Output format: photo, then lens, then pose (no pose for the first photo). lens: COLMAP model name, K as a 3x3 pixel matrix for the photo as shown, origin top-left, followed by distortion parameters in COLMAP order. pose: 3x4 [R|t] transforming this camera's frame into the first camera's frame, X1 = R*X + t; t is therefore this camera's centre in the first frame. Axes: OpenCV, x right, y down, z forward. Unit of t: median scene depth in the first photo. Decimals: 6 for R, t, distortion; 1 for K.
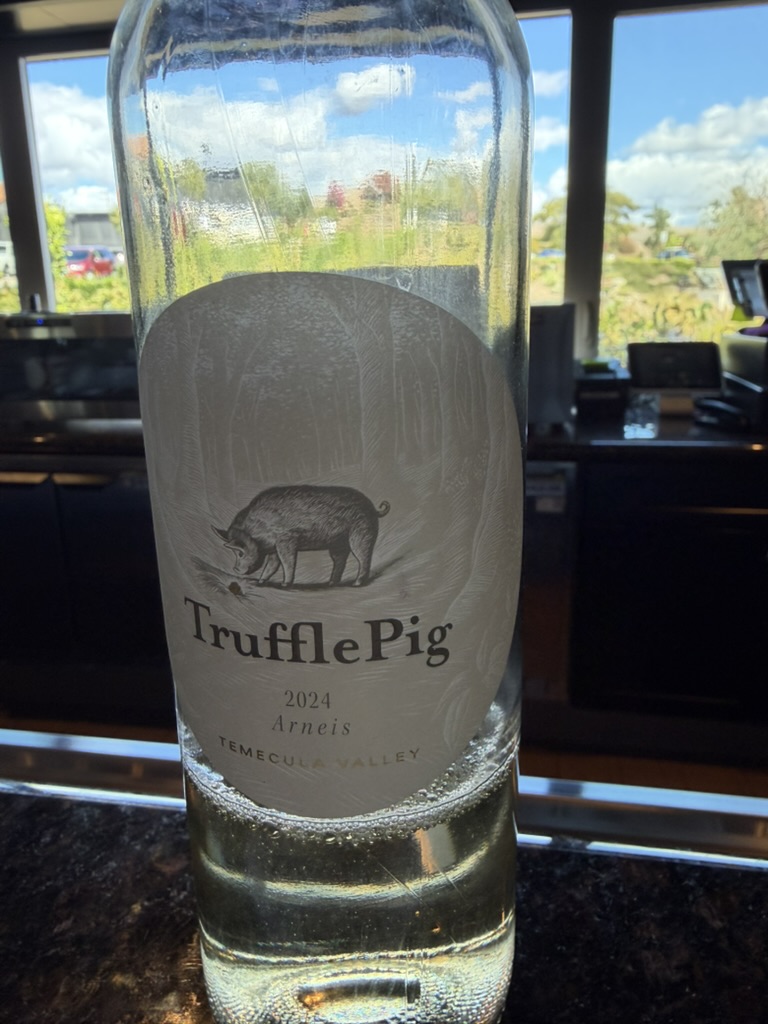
lens RADIAL K [[709.1, 0, 348.4], [0, 709.1, 517.2], [0, 0, 1]] dist [0.032995, -0.017341]
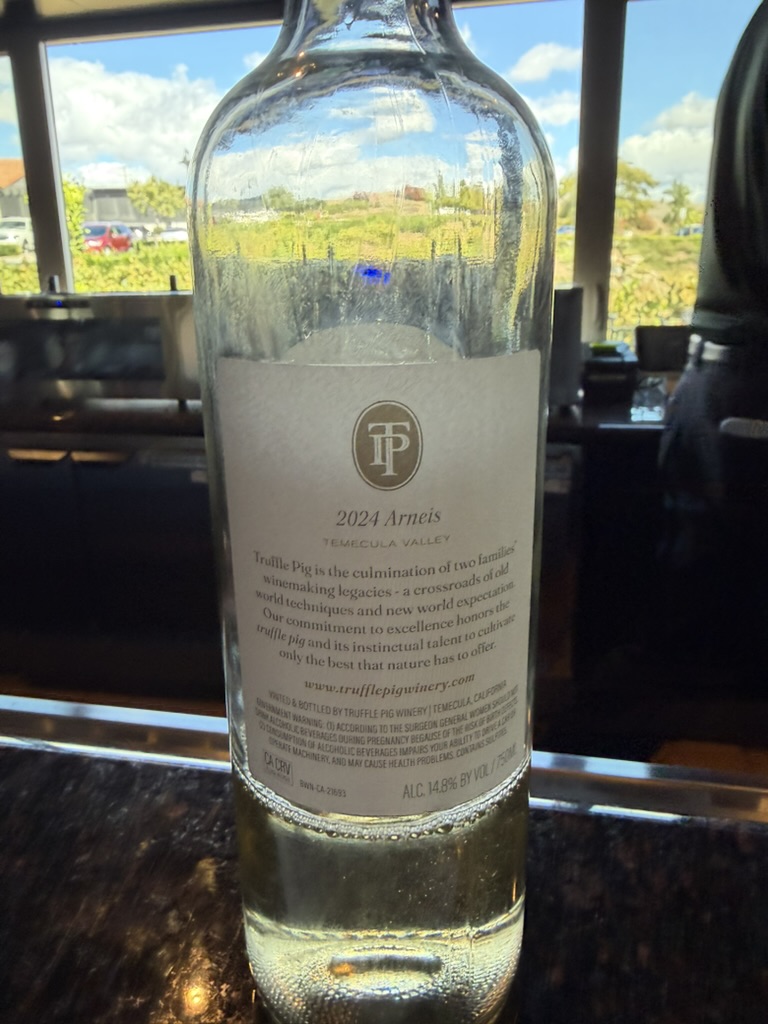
lens RADIAL K [[709.1, 0, 355.2], [0, 709.1, 504.8], [0, 0, 1]] dist [0.032995, -0.017341]
pose [[0.999871, 0.010590, -0.012067, 0.150680], [-0.010362, 0.999771, 0.018728, -0.112095], [0.012262, -0.018601, 0.999752, -0.416499]]
